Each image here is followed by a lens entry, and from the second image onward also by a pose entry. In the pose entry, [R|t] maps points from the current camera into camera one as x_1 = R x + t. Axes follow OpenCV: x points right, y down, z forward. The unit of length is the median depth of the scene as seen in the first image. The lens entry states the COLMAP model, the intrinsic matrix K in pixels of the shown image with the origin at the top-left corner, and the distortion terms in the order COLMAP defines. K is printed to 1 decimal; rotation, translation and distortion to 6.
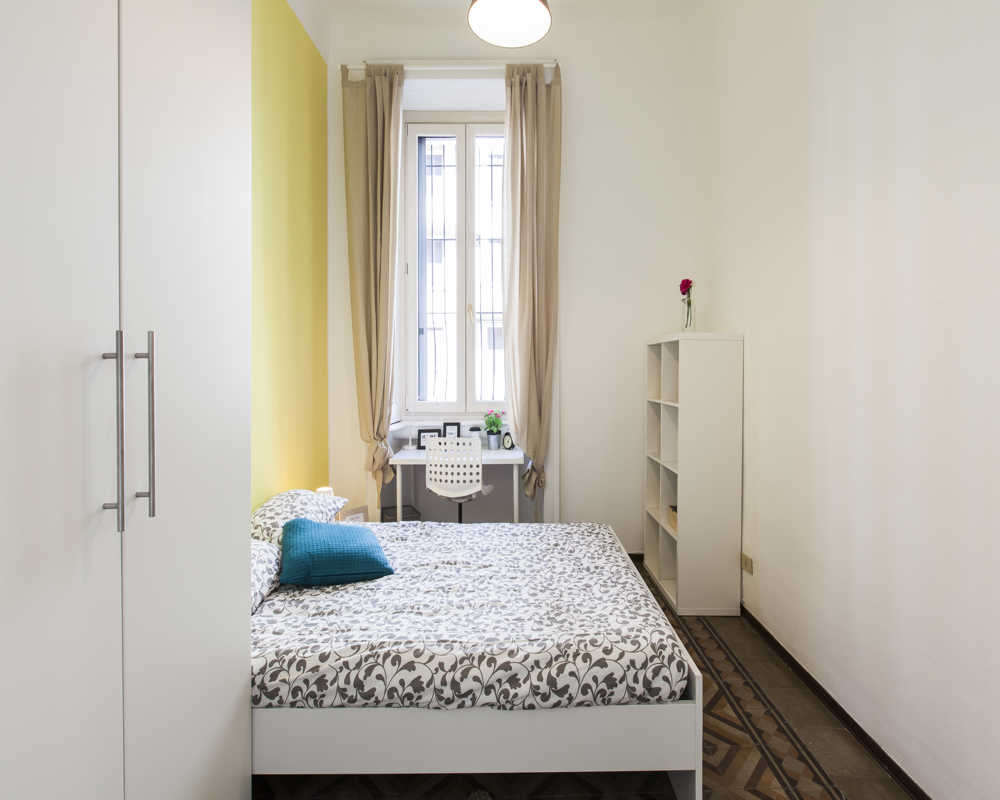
lens RADIAL K [[478.4, 0, 503.9], [0, 478.4, 406.4], [0, 0, 1]] dist [-0.001210, -0.000405]
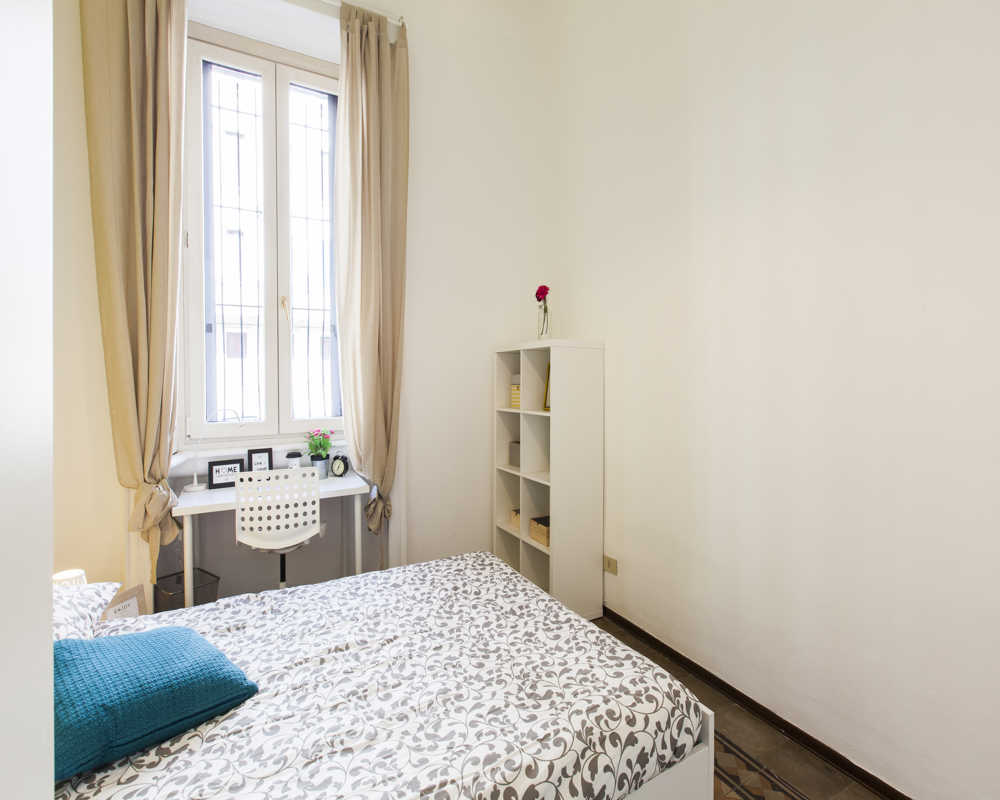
lens RADIAL K [[478.4, 0, 503.9], [0, 478.4, 406.4], [0, 0, 1]] dist [-0.001210, -0.000405]
pose [[0.876846, -0.033226, 0.479622, -0.181297], [0.043629, 0.998992, -0.010559, -0.012127], [-0.478788, 0.030184, 0.877412, 0.197376]]
